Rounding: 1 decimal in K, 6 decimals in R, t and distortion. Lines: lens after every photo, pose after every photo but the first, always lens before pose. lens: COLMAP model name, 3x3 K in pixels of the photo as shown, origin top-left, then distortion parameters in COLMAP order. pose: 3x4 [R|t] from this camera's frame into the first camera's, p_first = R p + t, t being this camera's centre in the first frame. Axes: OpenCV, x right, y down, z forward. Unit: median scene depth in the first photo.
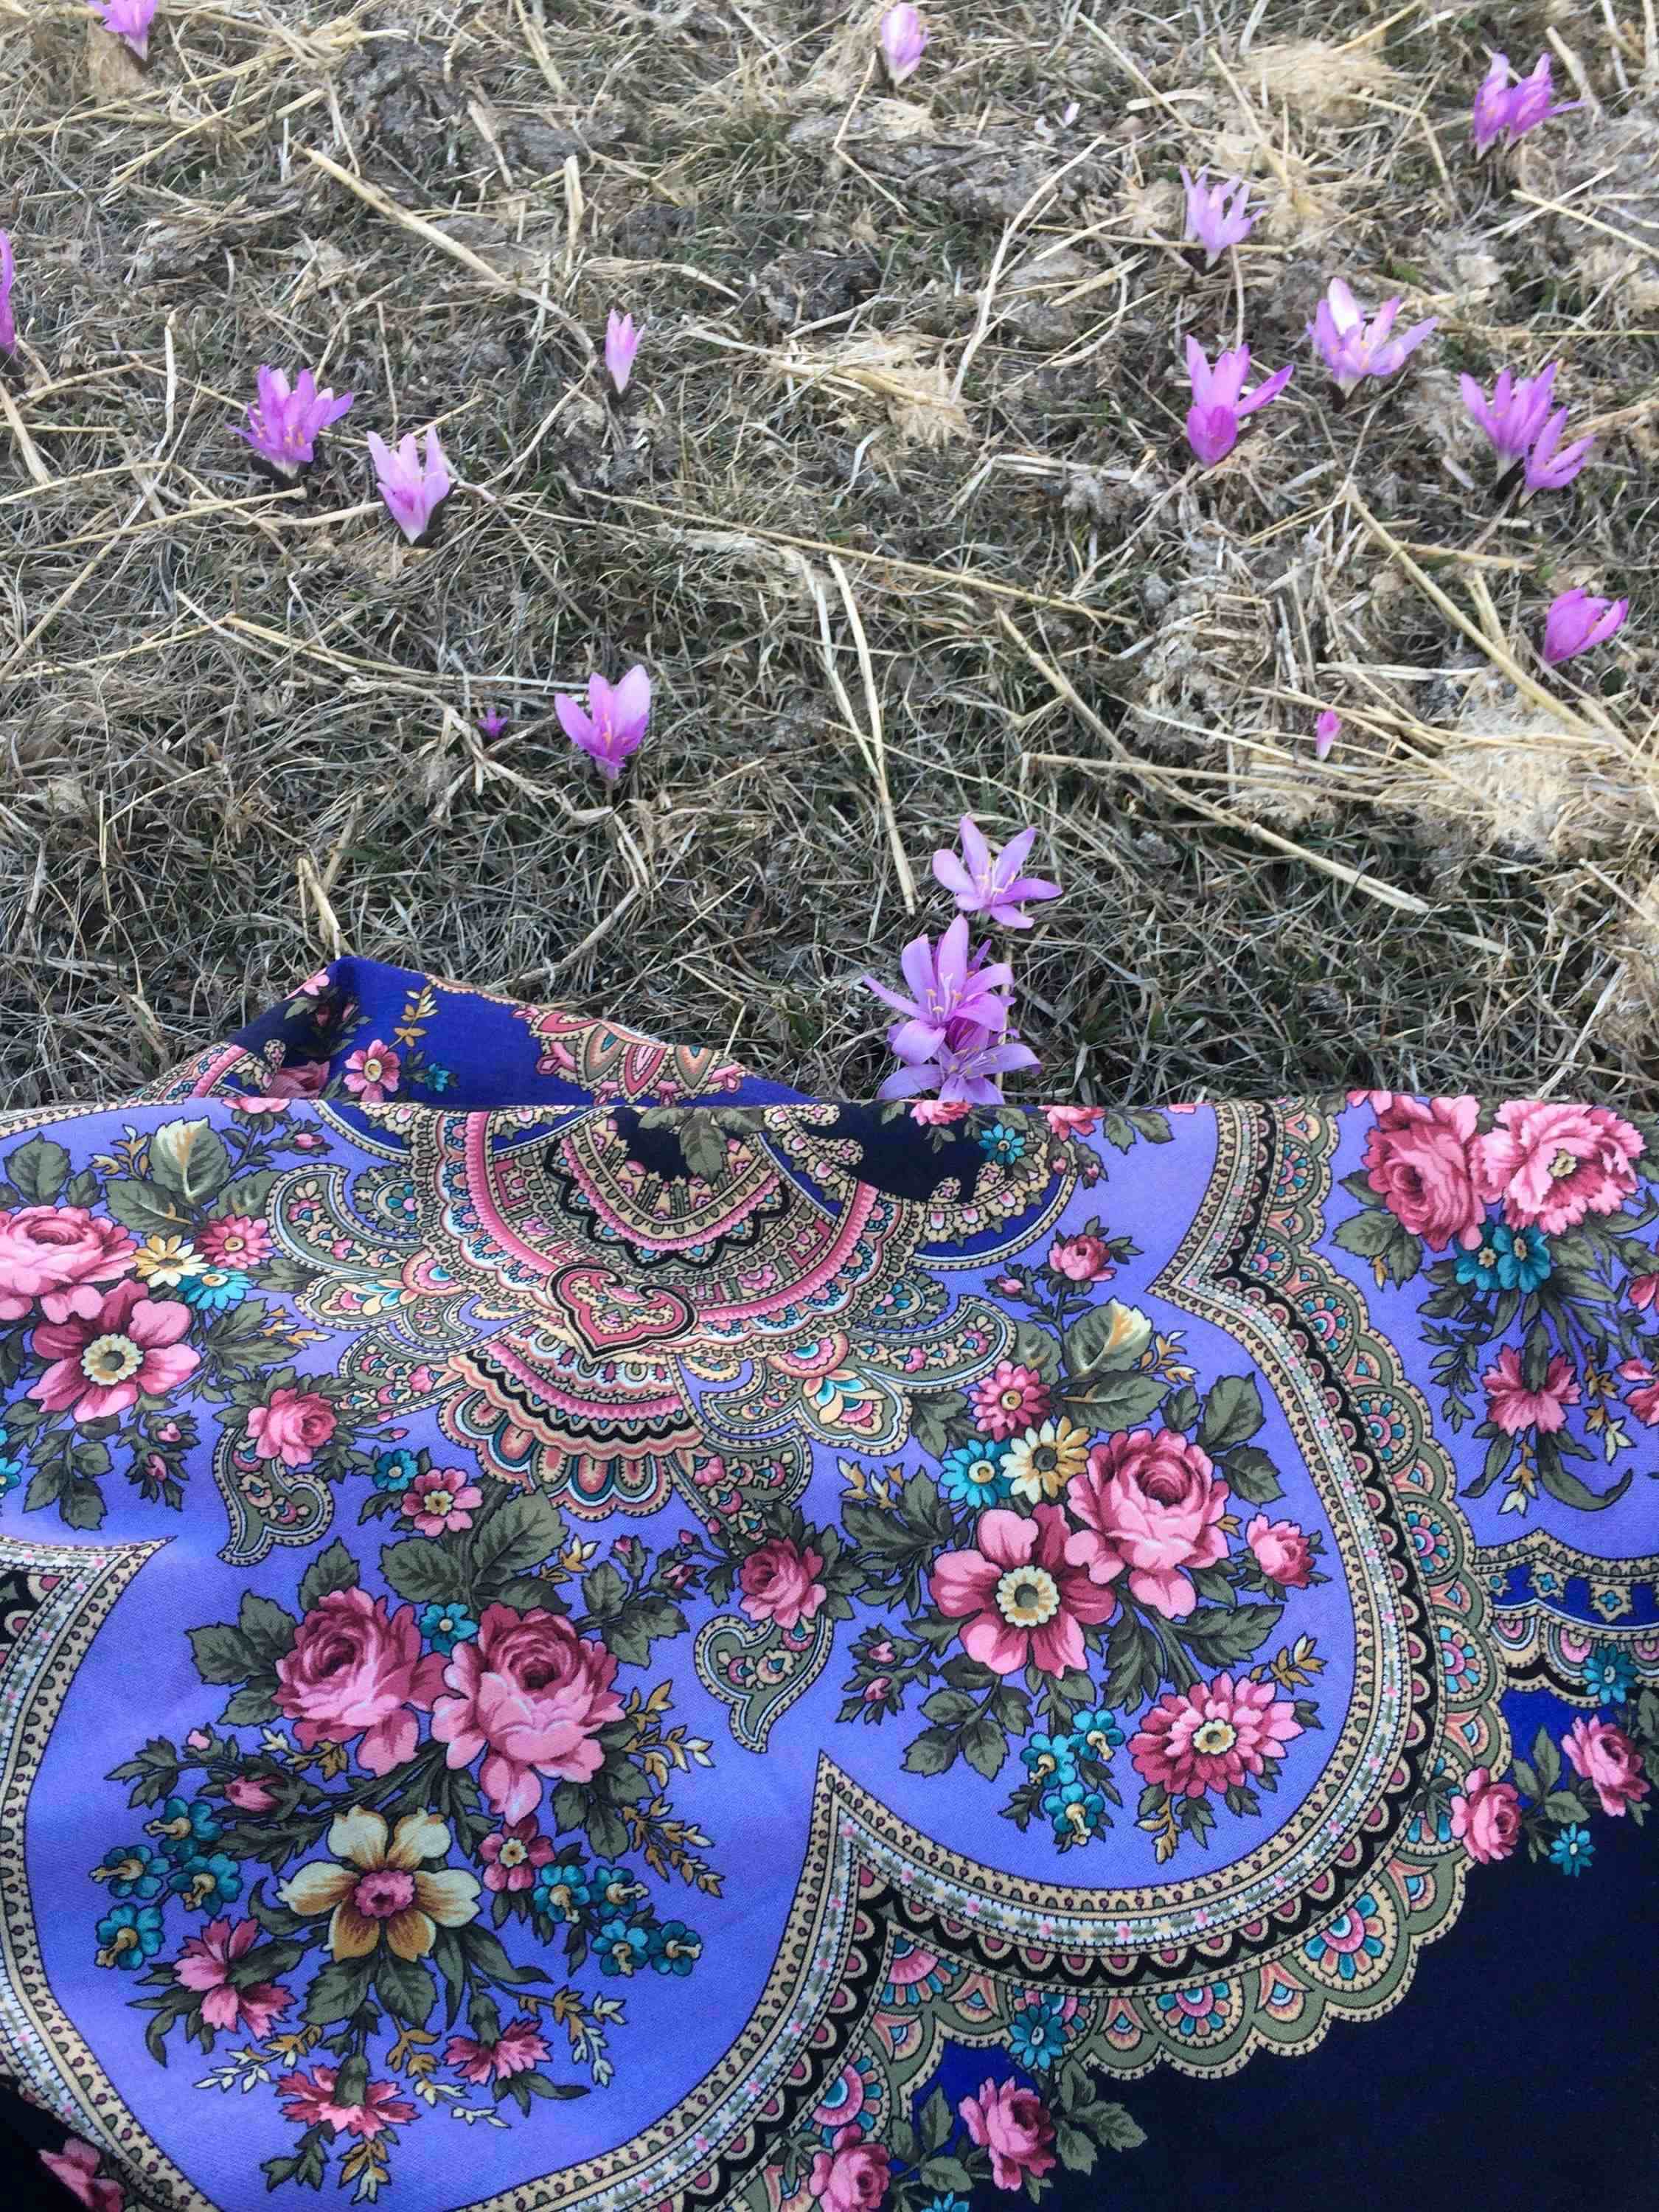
lens RADIAL K [[1859.9, 0, 829.5], [0, 1859.9, 1106.0], [0, 0, 1]] dist [0.040875, -0.096492]
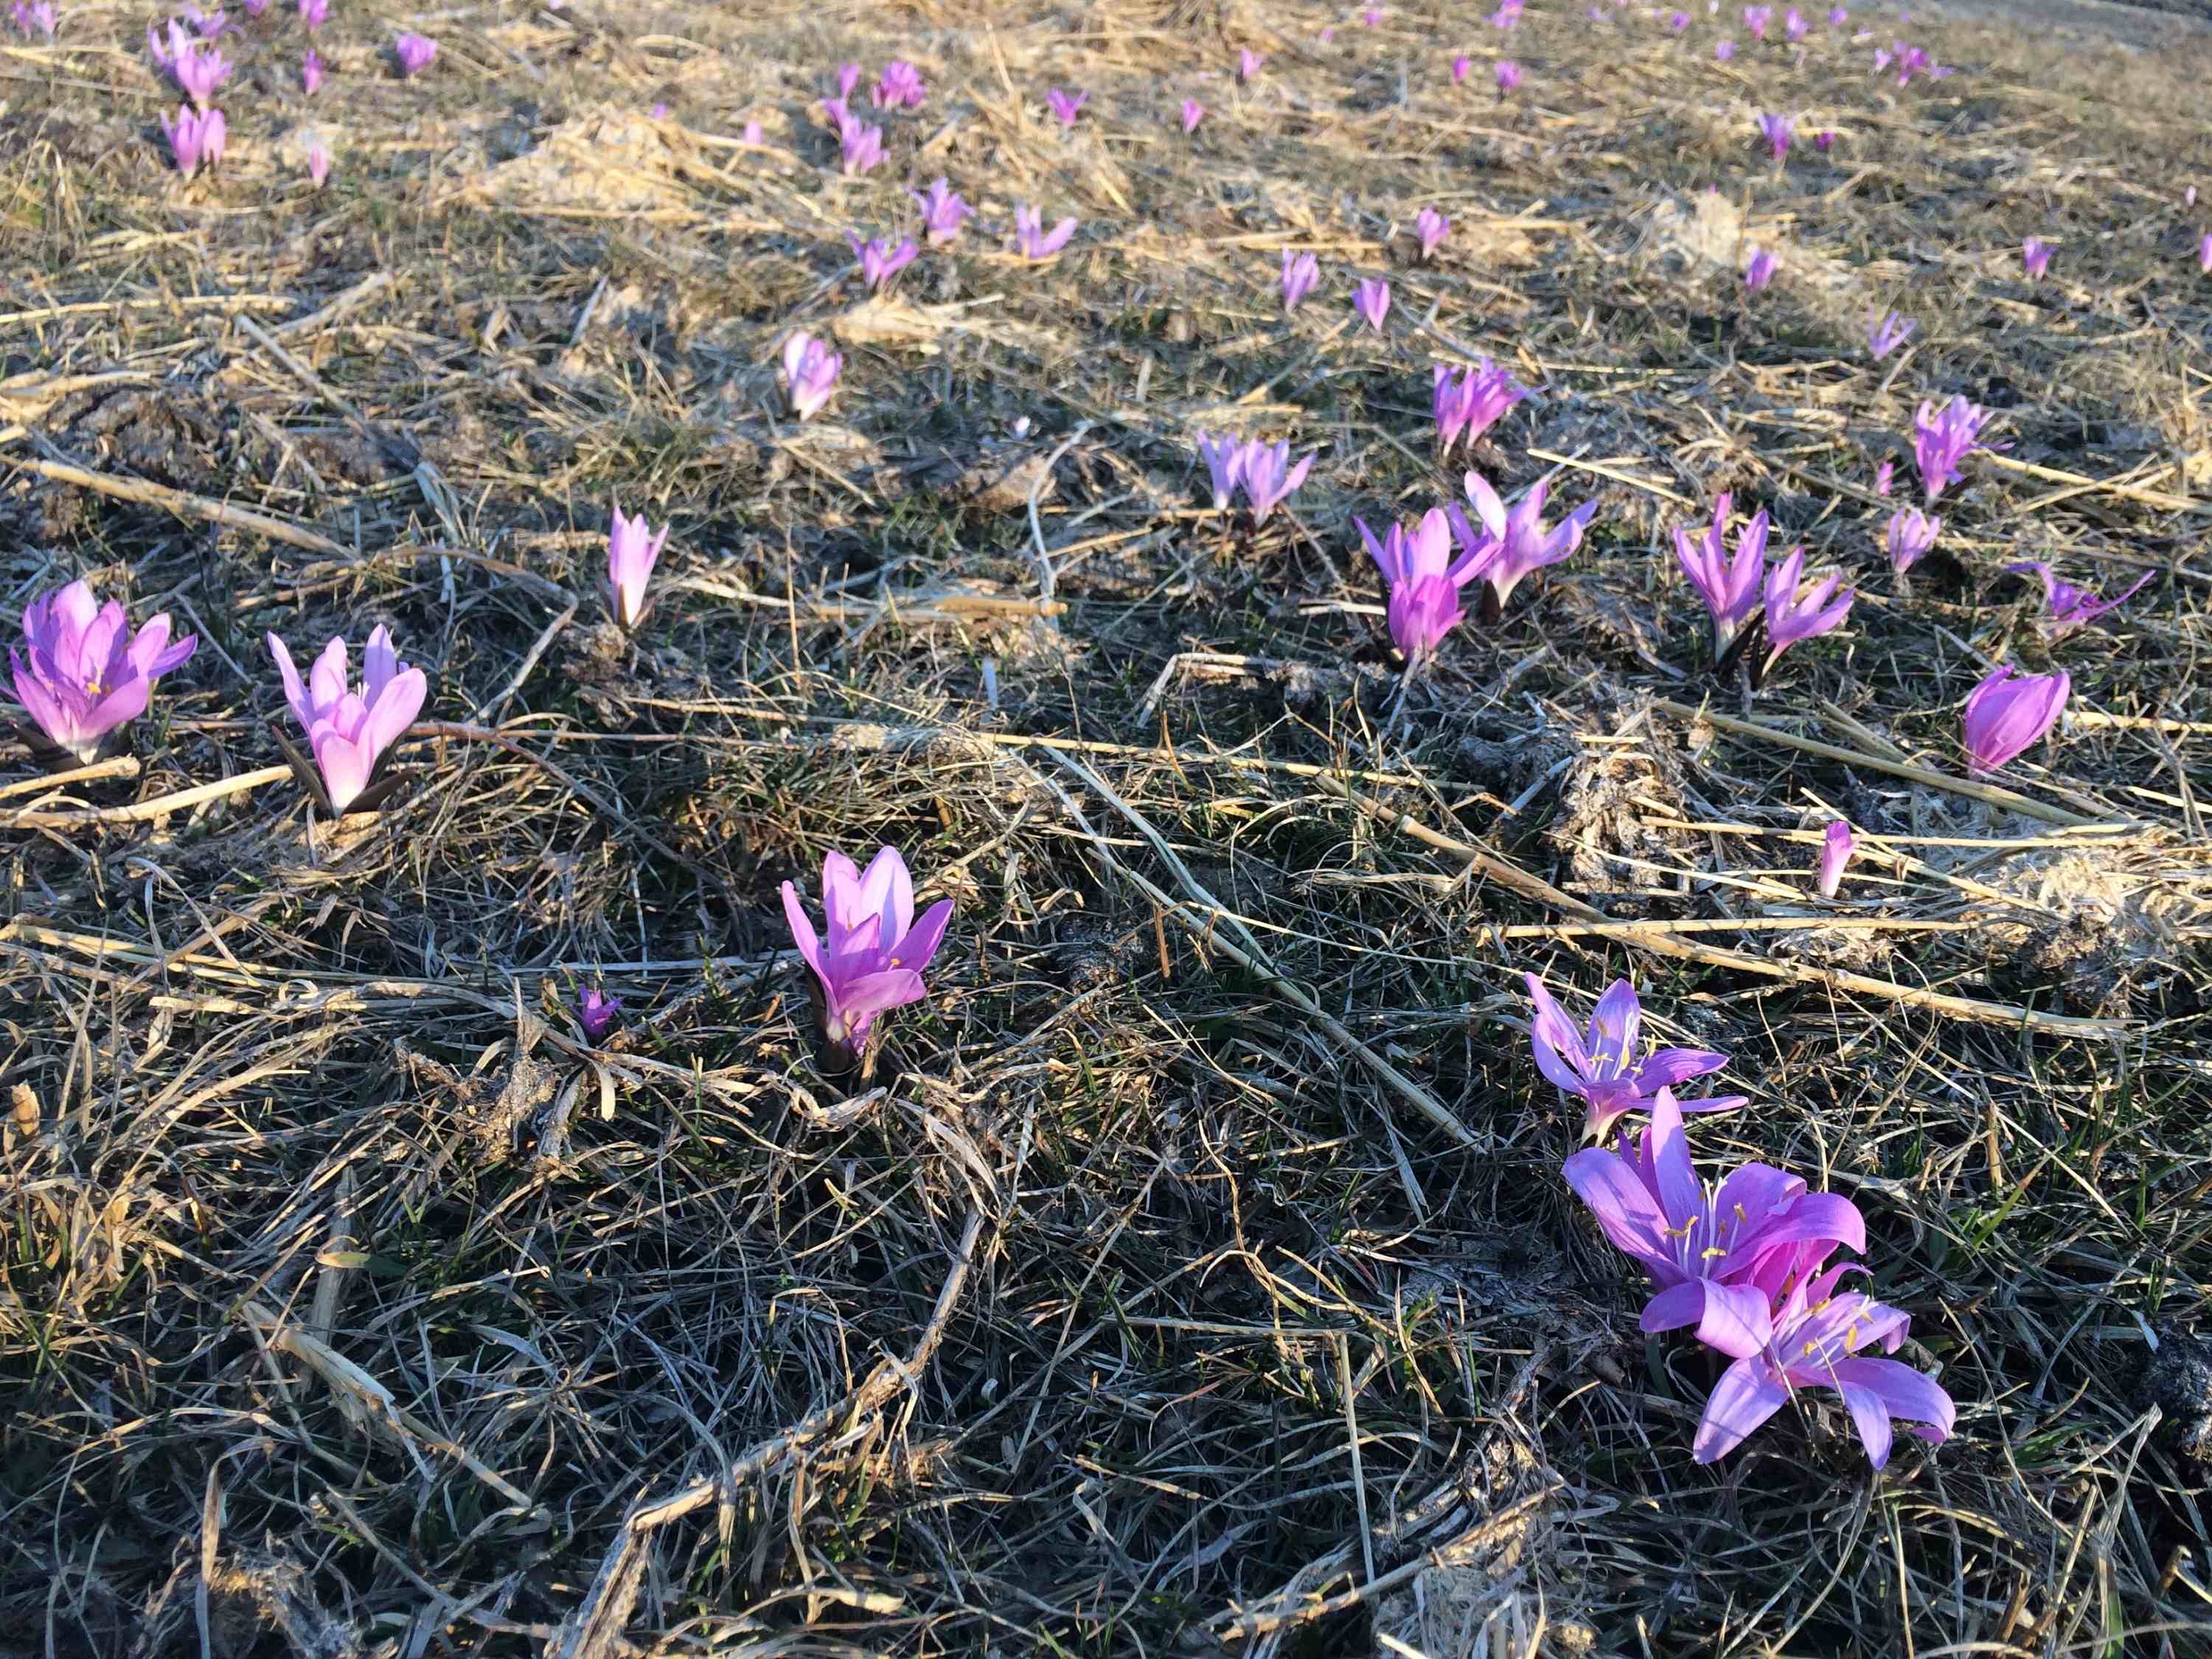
lens RADIAL K [[1859.9, 0, 1106.0], [0, 1859.9, 829.5], [0, 0, 1]] dist [0.040875, -0.096492]
pose [[0.916331, -0.080250, 0.392297, -0.241654], [0.257405, 0.868517, -0.423581, 0.019417], [-0.306724, 0.489120, 0.816506, 0.454382]]
